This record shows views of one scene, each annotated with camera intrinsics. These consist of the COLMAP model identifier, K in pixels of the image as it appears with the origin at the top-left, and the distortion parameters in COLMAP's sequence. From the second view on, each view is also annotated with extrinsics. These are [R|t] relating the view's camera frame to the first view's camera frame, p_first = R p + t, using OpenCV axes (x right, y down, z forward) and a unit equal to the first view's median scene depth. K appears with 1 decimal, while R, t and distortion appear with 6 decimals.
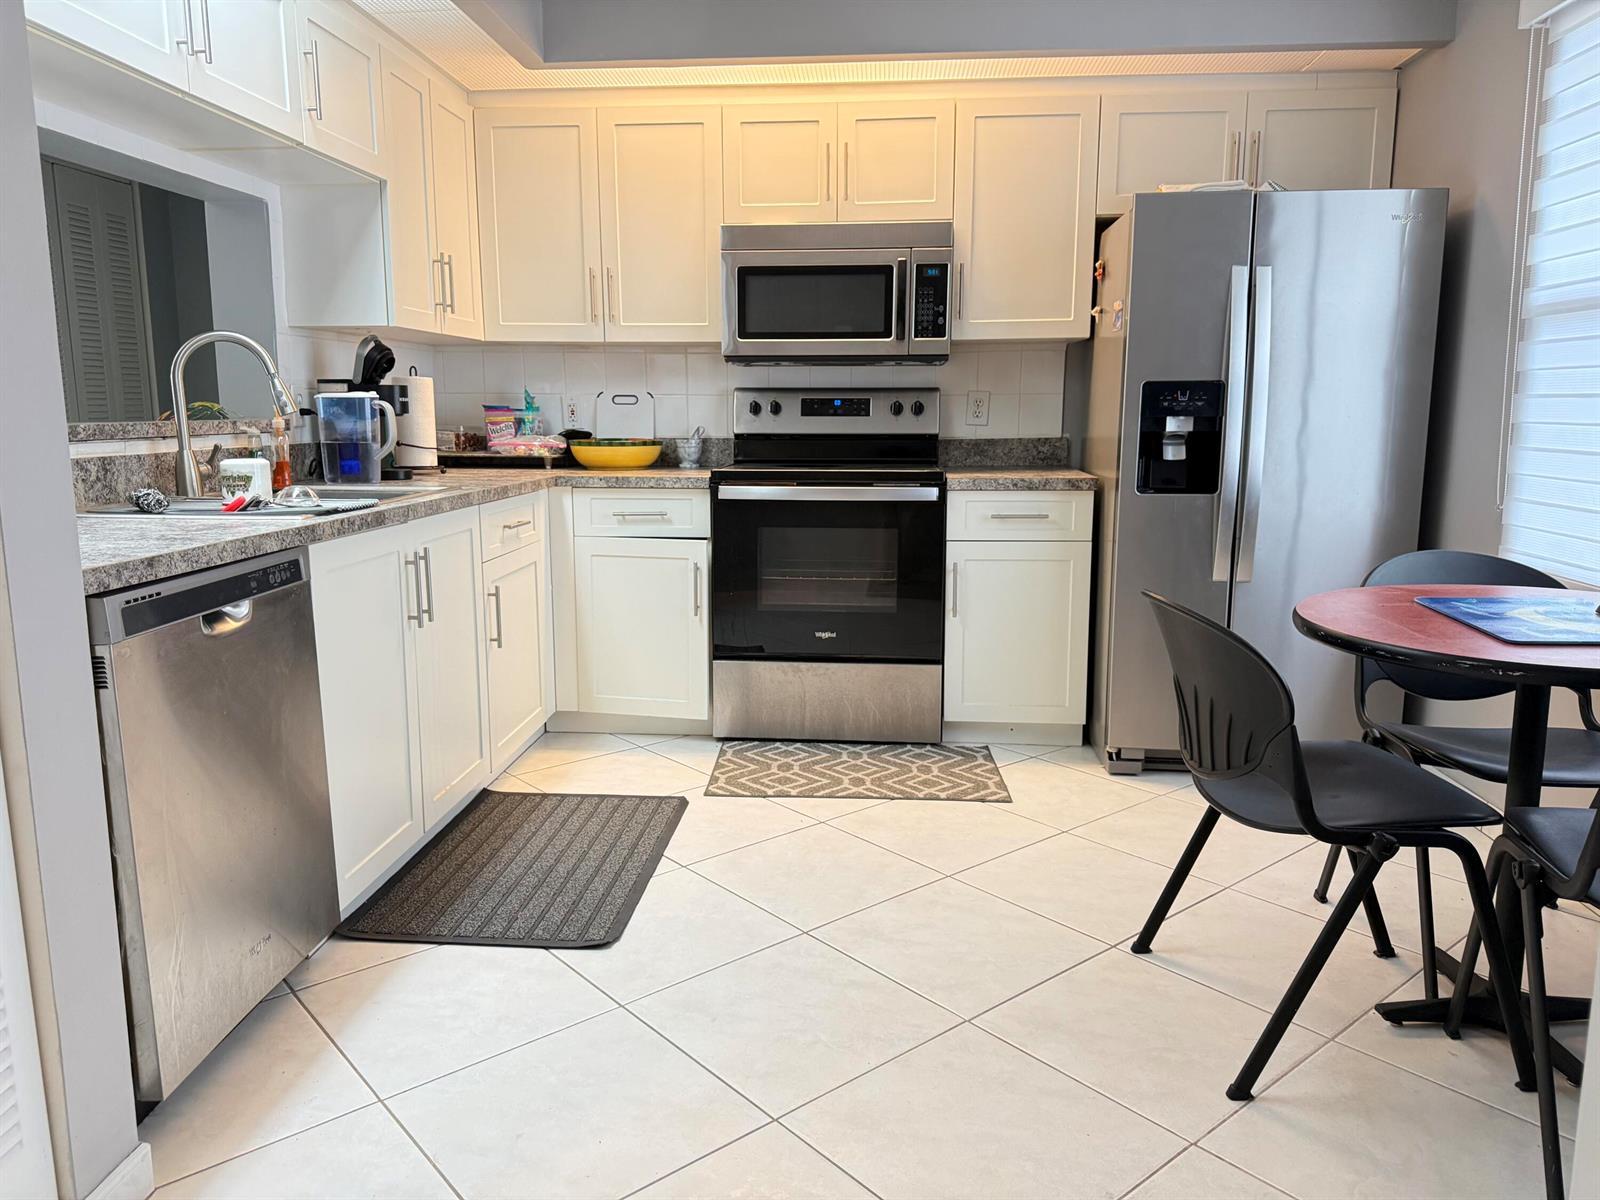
lens RADIAL K [[1131.4, 0, 791.9], [0, 1131.4, 592.0], [0, 0, 1]] dist [0.157208, -0.185434]
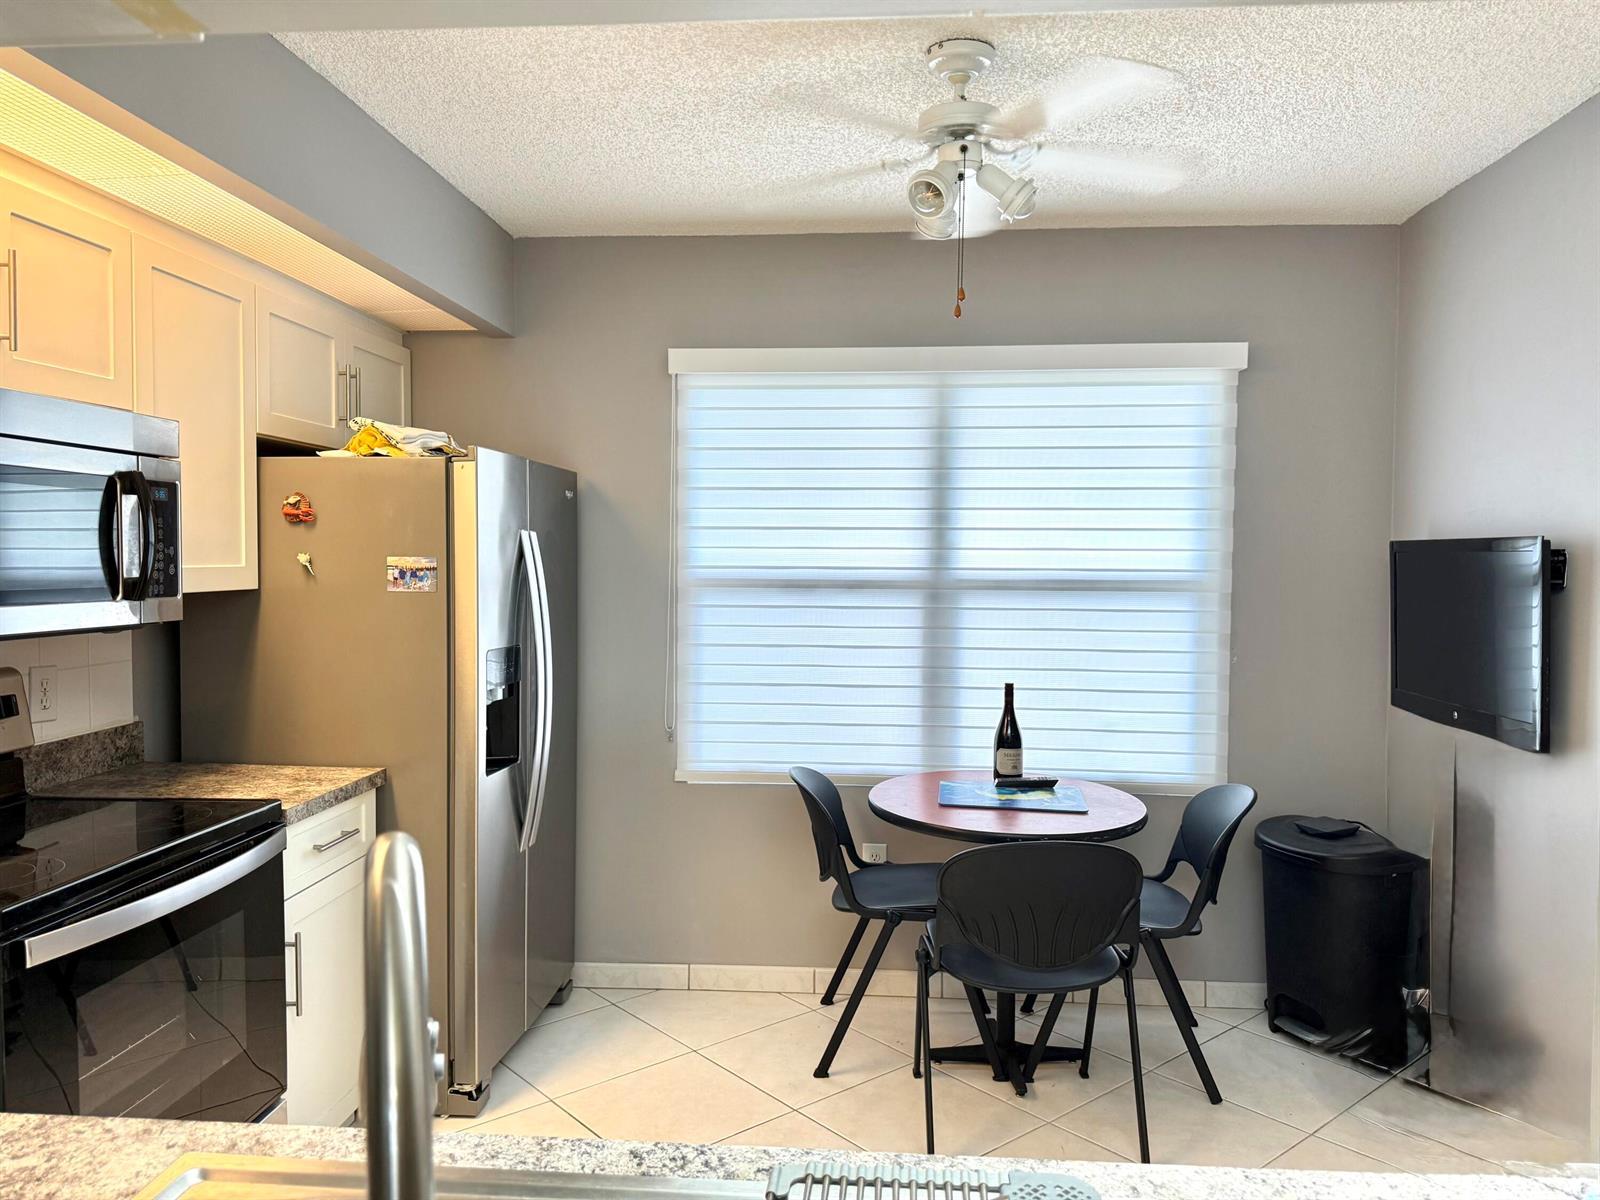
lens RADIAL K [[1131.4, 0, 791.9], [0, 1131.4, 592.0], [0, 0, 1]] dist [0.157208, -0.185434]
pose [[0.000166, -0.032345, 0.999477, -0.519759], [0.155114, 0.987380, 0.031928, -0.196153], [-0.987897, 0.155028, 0.005181, 0.673999]]
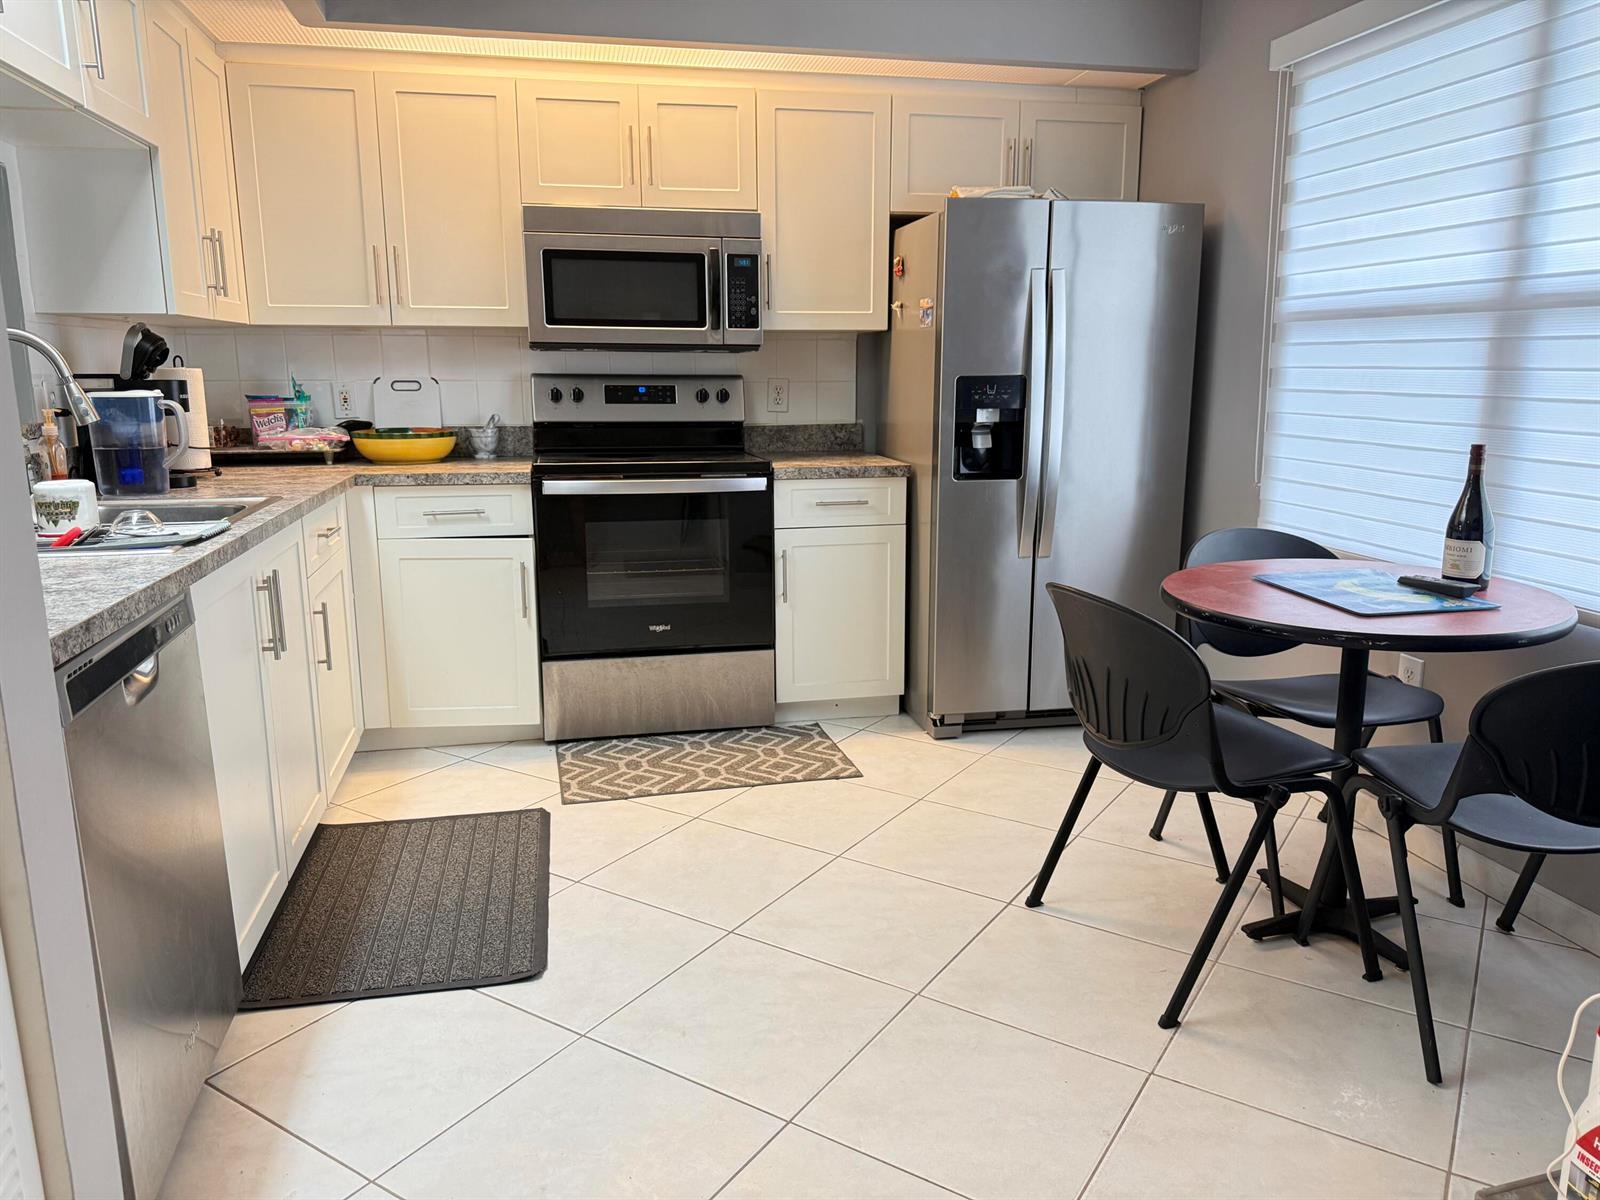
lens RADIAL K [[1130.3, 0, 796.1], [0, 1130.3, 596.6], [0, 0, 1]] dist [0.165290, -0.294879]
pose [[0.957024, -0.059177, 0.283905, -0.138248], [0.048498, 0.997831, 0.044505, -0.028509], [-0.285923, -0.028823, 0.957819, 0.013532]]
